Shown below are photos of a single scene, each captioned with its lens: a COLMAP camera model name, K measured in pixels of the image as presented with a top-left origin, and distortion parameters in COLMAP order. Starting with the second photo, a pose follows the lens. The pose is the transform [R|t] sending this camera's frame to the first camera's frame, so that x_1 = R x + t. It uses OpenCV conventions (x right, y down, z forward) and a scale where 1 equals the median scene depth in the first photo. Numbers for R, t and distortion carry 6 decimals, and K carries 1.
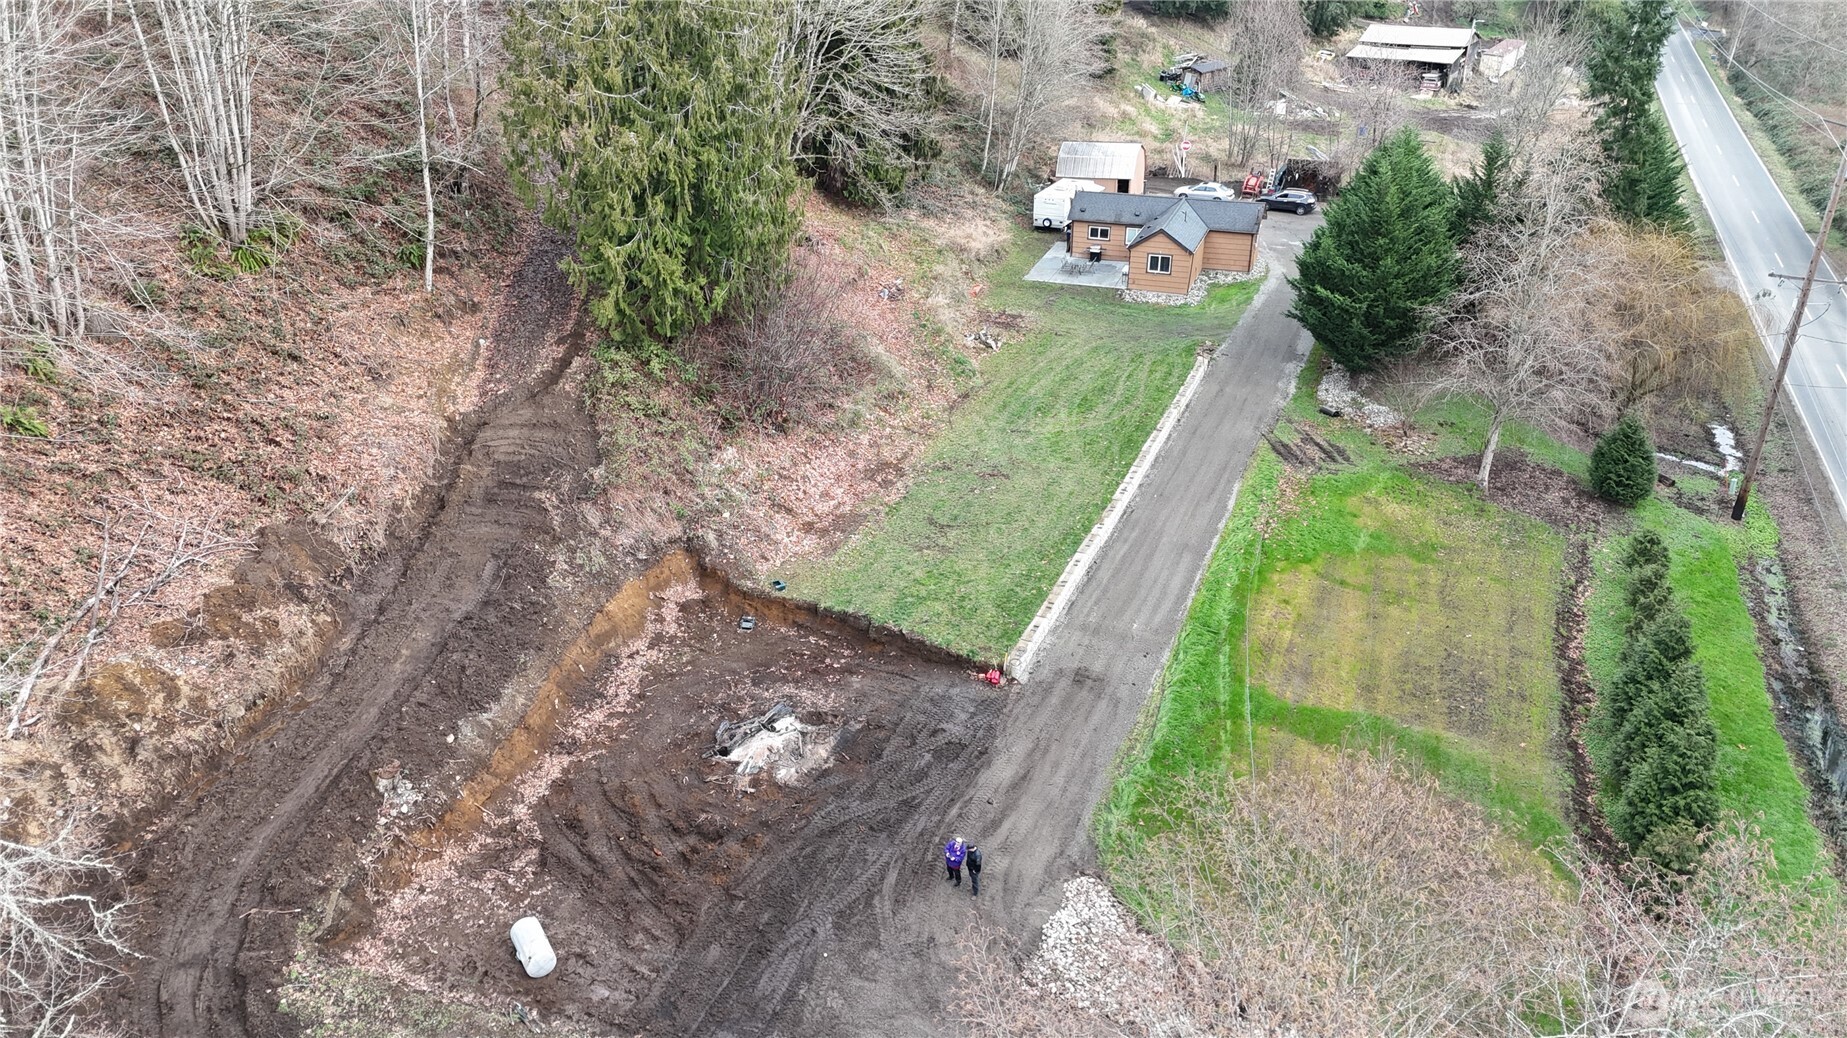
lens RADIAL K [[1360.2, 0, 923.5], [0, 1360.2, 519.0], [0, 0, 1]] dist [0.166830, -0.376217]
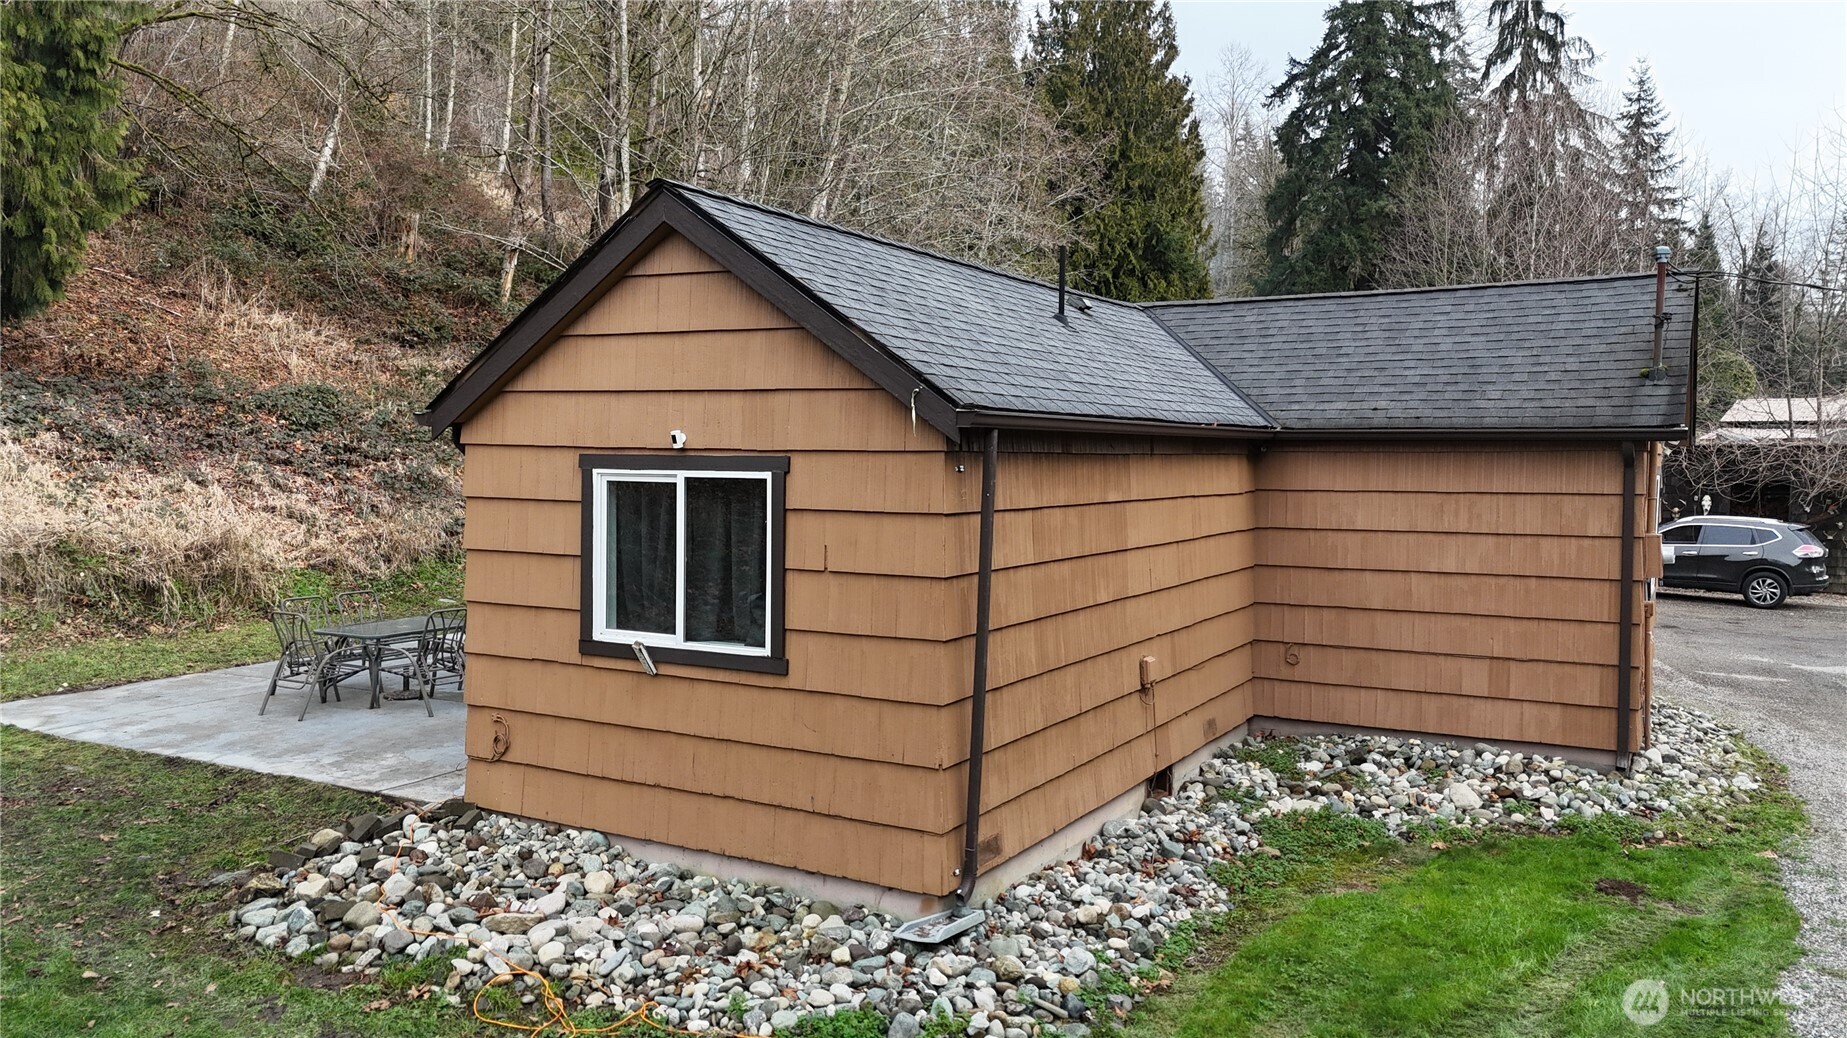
lens RADIAL K [[1360.2, 0, 923.5], [0, 1360.2, 519.0], [0, 0, 1]] dist [0.166830, -0.376217]
pose [[0.983759, 0.016108, -0.178772, 0.284532], [-0.087938, 0.911502, -0.401786, -0.207746], [0.156479, 0.410981, 0.898114, 1.260284]]
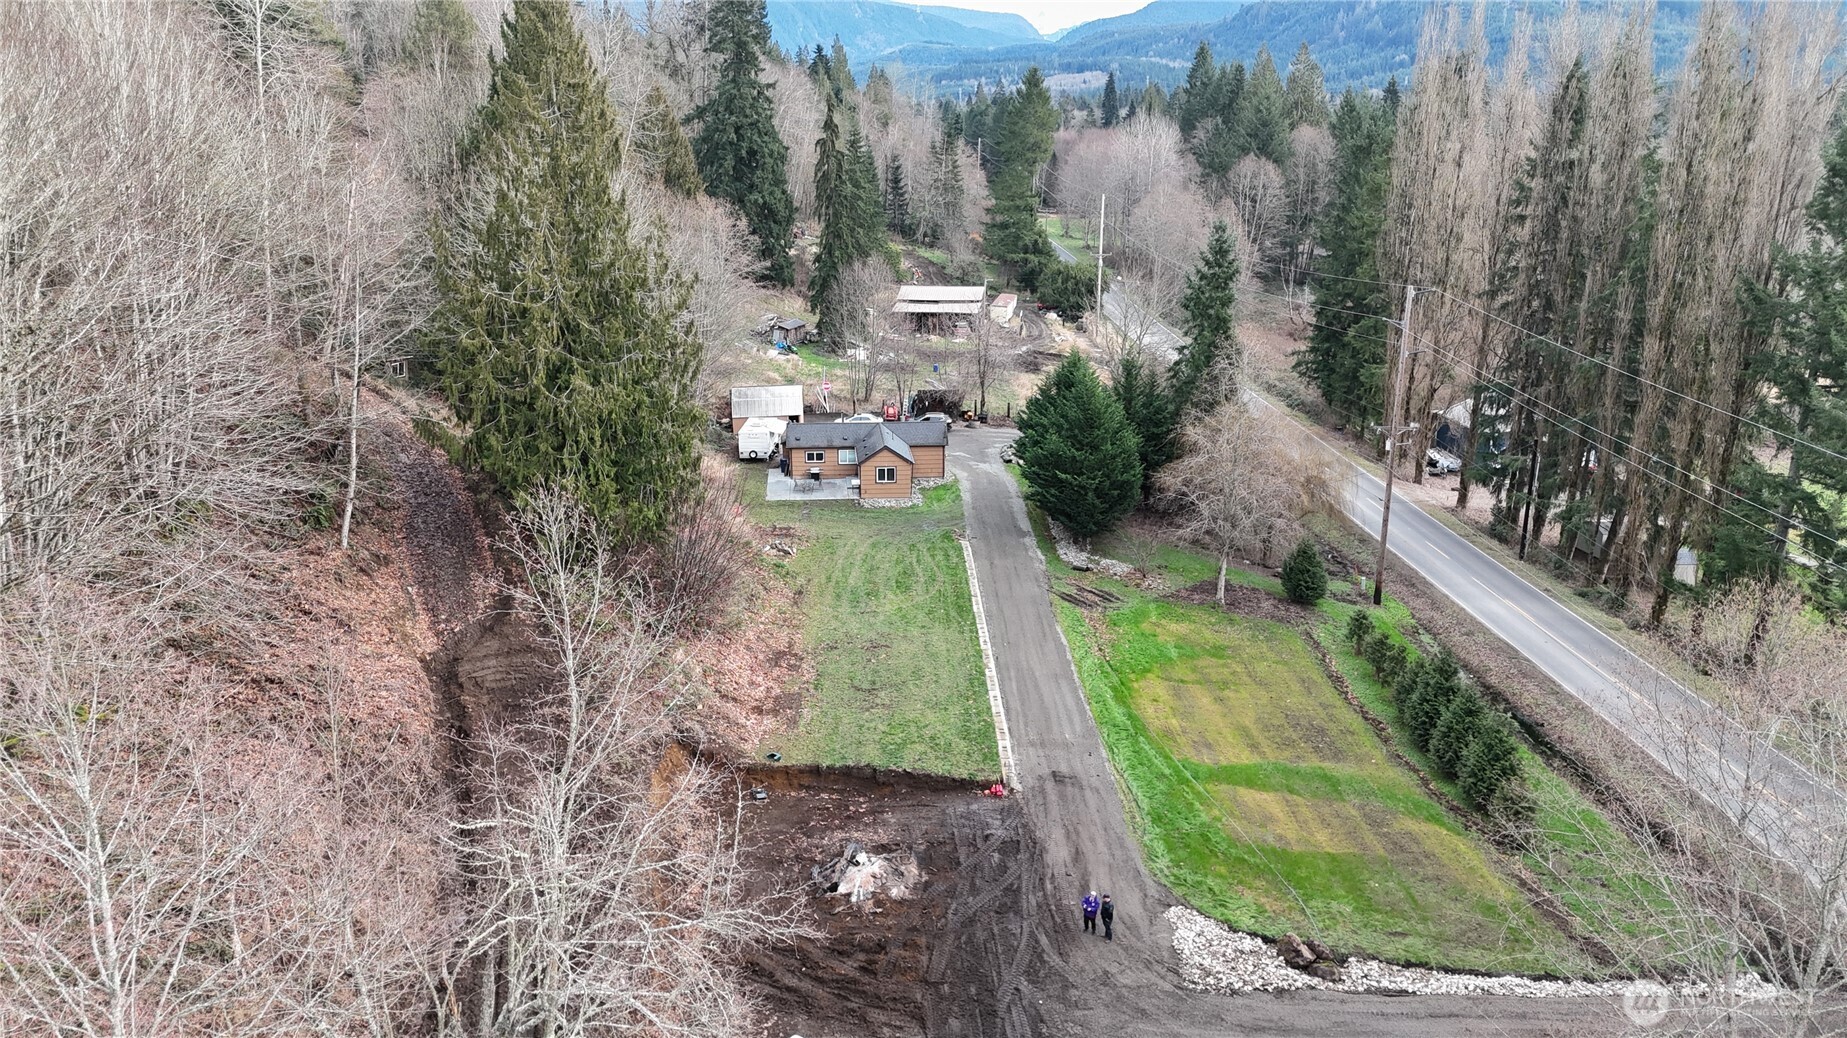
lens RADIAL K [[1360.2, 0, 923.5], [0, 1360.2, 519.0], [0, 0, 1]] dist [0.166830, -0.376217]
pose [[0.911978, -0.108072, 0.395748, -0.365016], [0.179687, 0.972448, -0.148520, 0.041676], [-0.368793, 0.206557, 0.906270, -0.084468]]
